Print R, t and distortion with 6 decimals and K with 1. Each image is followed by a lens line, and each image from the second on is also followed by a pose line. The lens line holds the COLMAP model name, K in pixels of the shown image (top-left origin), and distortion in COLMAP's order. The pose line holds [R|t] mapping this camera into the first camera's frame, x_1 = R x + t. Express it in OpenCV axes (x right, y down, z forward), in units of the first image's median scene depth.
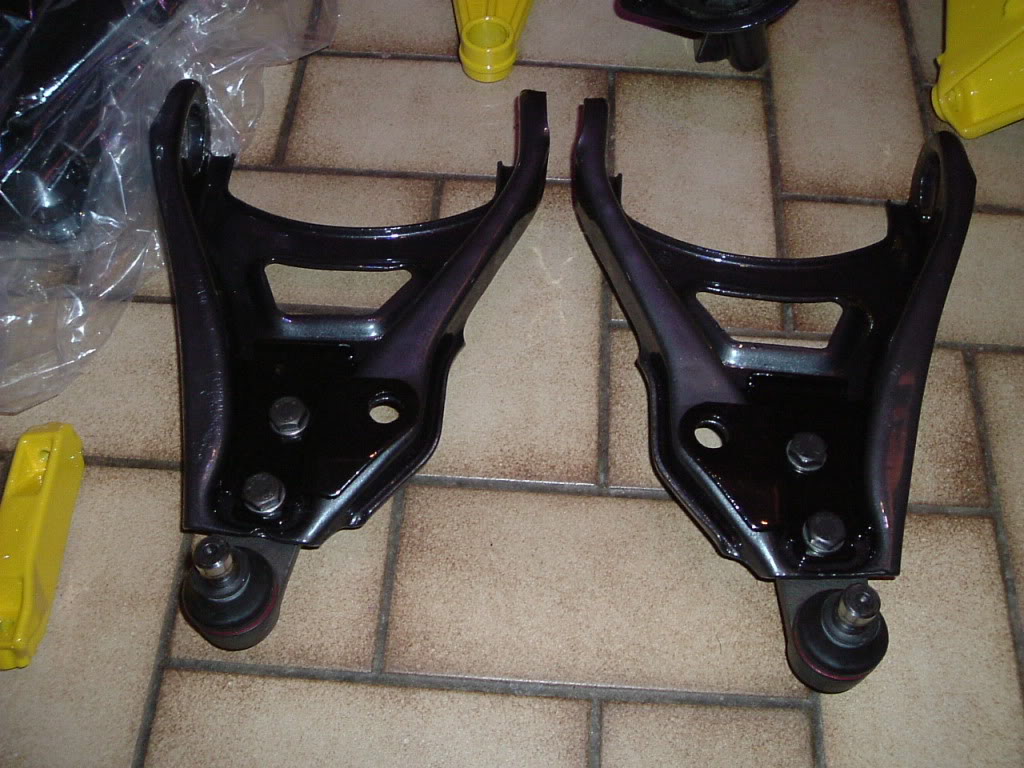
lens RADIAL K [[1136.7, 0, 512.0], [0, 1136.7, 384.0], [0, 0, 1]] dist [-0.117692, 0.125733]
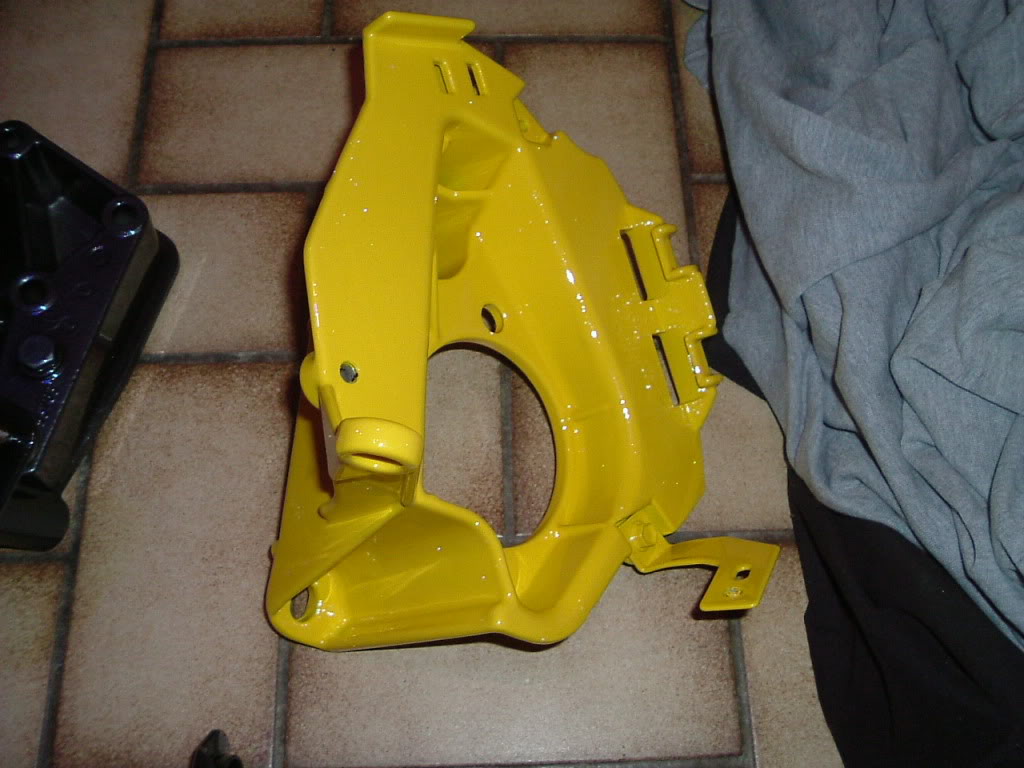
lens RADIAL K [[1136.7, 0, 512.0], [0, 1136.7, 384.0], [0, 0, 1]] dist [-0.117692, 0.125733]
pose [[0.994549, -0.100324, 0.028428, 0.495916], [0.098768, 0.993768, 0.051682, -0.392301], [-0.033436, -0.048593, 0.998259, 0.303878]]
